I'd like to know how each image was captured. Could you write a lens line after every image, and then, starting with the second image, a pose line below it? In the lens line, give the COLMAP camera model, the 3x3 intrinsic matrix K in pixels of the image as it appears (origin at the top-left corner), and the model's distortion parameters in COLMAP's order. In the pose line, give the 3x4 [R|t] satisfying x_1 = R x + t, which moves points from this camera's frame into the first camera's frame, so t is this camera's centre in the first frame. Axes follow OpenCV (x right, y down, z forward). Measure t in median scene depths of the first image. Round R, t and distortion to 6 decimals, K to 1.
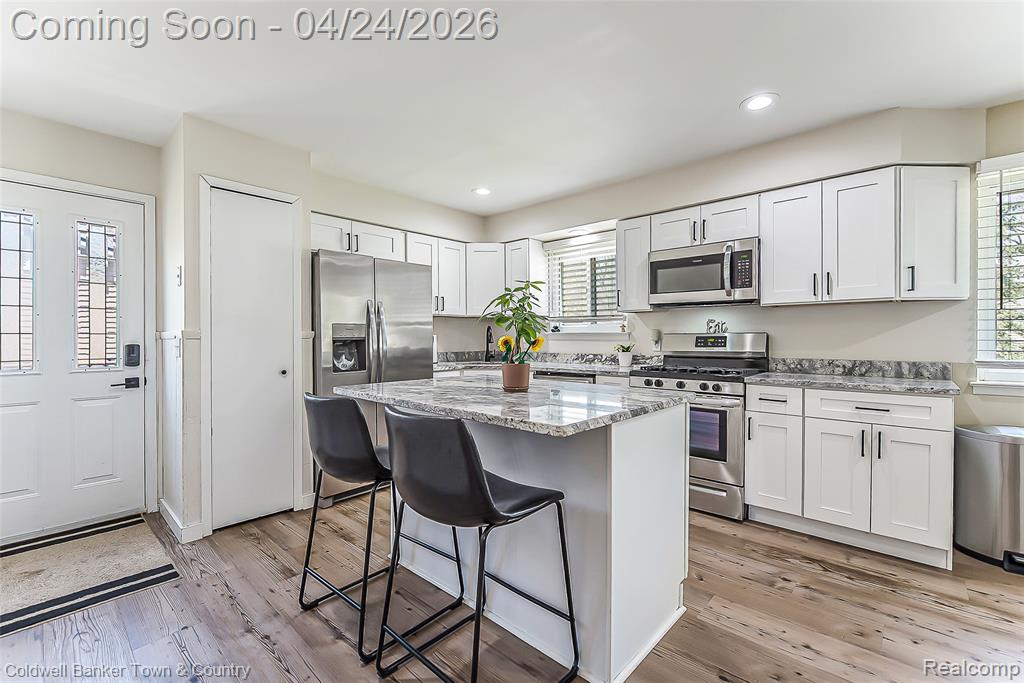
lens RADIAL K [[431.3, 0, 517.1], [0, 431.3, 338.3], [0, 0, 1]] dist [-0.002033, 0.000049]
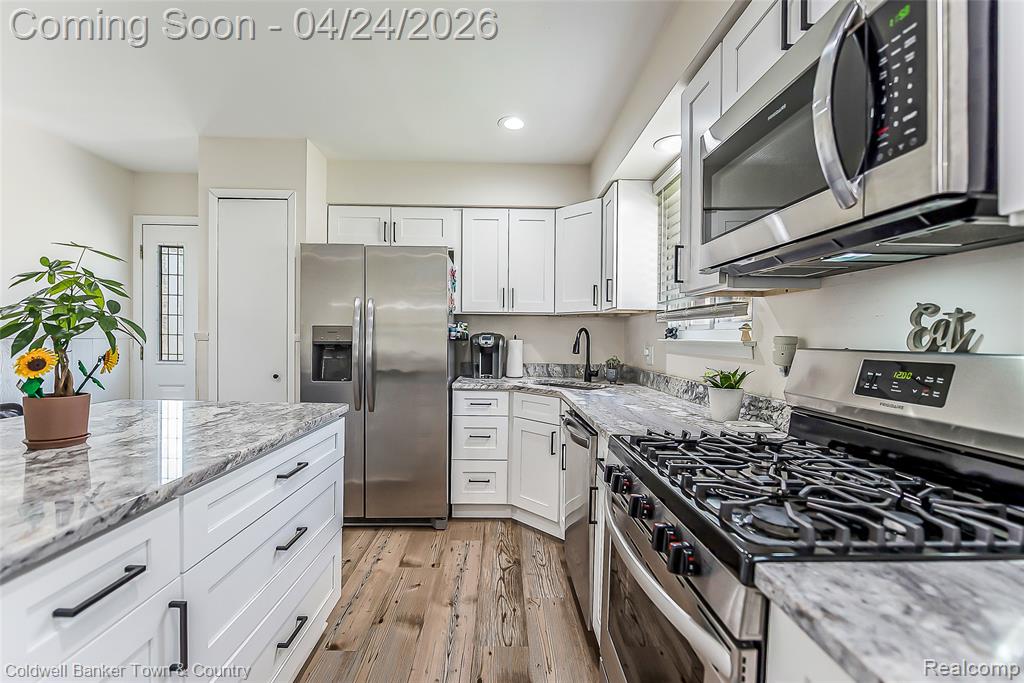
lens RADIAL K [[448.7, 0, 542.1], [0, 448.7, 342.4], [0, 0, 1]] dist [-0.002729, -0.000413]
pose [[0.683402, 0.021111, -0.729737, 0.498972], [-0.018410, 0.999762, 0.011682, -0.016714], [0.729810, 0.005451, 0.683628, 0.614275]]
